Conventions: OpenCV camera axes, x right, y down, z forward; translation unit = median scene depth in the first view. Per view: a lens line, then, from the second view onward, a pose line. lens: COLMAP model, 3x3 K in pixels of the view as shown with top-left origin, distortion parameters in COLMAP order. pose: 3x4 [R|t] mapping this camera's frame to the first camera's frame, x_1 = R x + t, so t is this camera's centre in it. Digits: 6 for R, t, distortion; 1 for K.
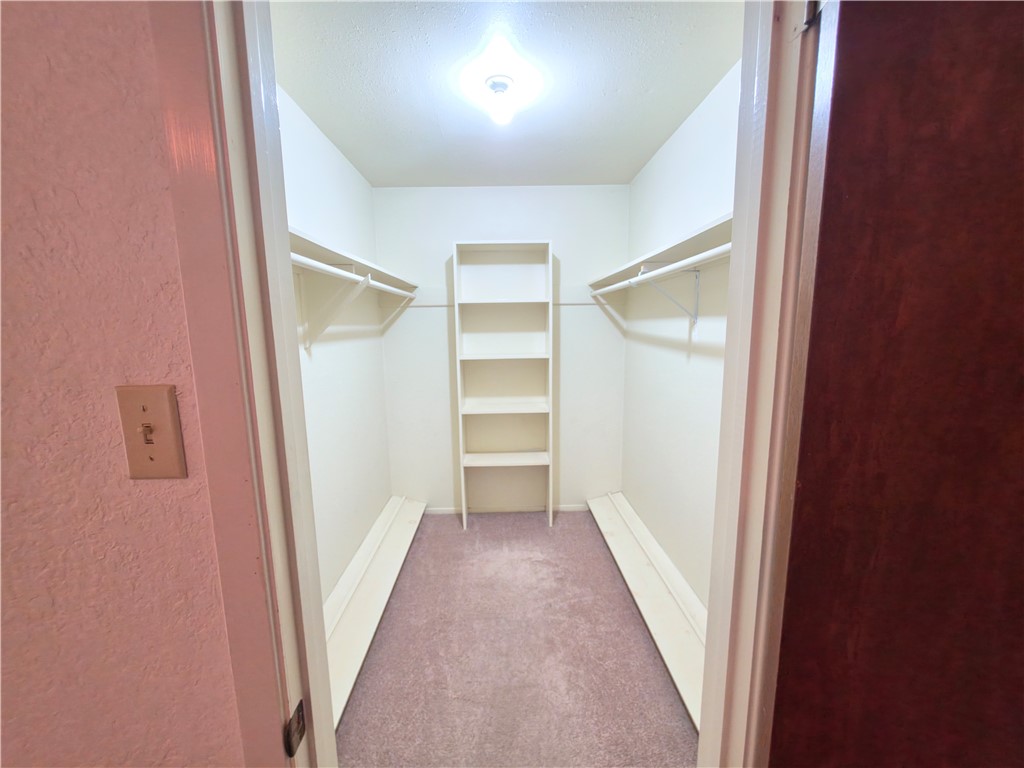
lens RADIAL K [[409.7, 0, 508.5], [0, 409.7, 384.7], [0, 0, 1]] dist [-0.003601, -0.000131]
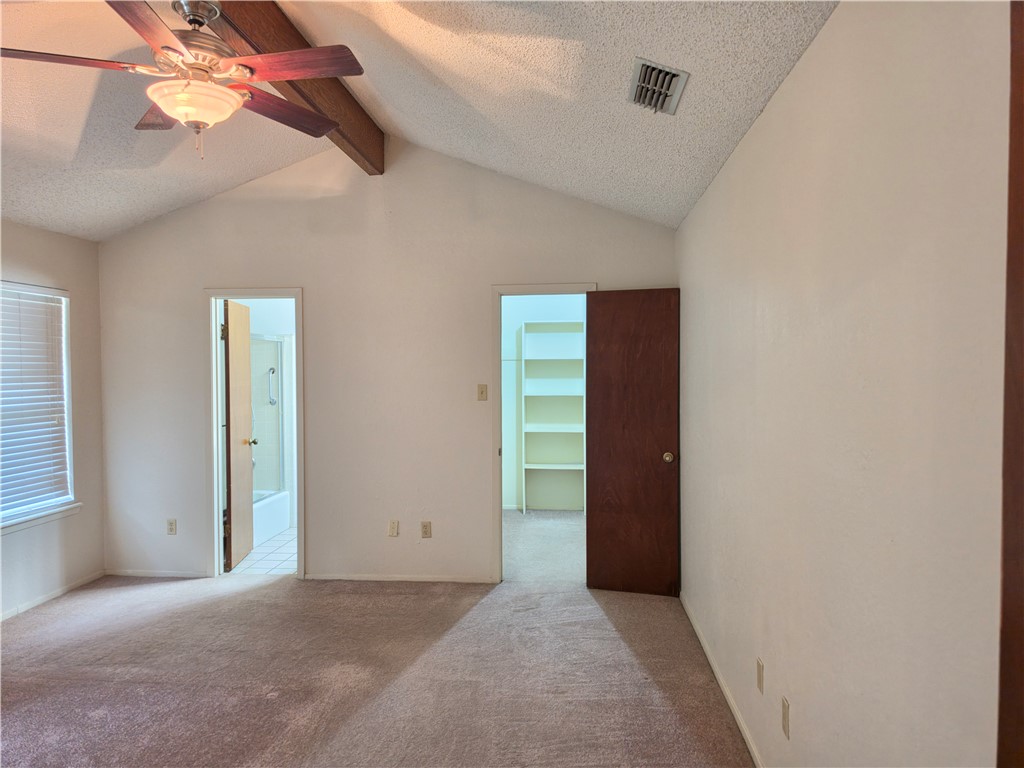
lens RADIAL K [[705.0, 0, 508.7], [0, 705.0, 386.9], [0, 0, 1]] dist [0.006564, -0.015379]
pose [[0.993559, 0.010649, -0.112810, 0.115509], [-0.023900, 0.992871, -0.116771, 0.206910], [0.110763, 0.118715, 0.986731, -1.542245]]
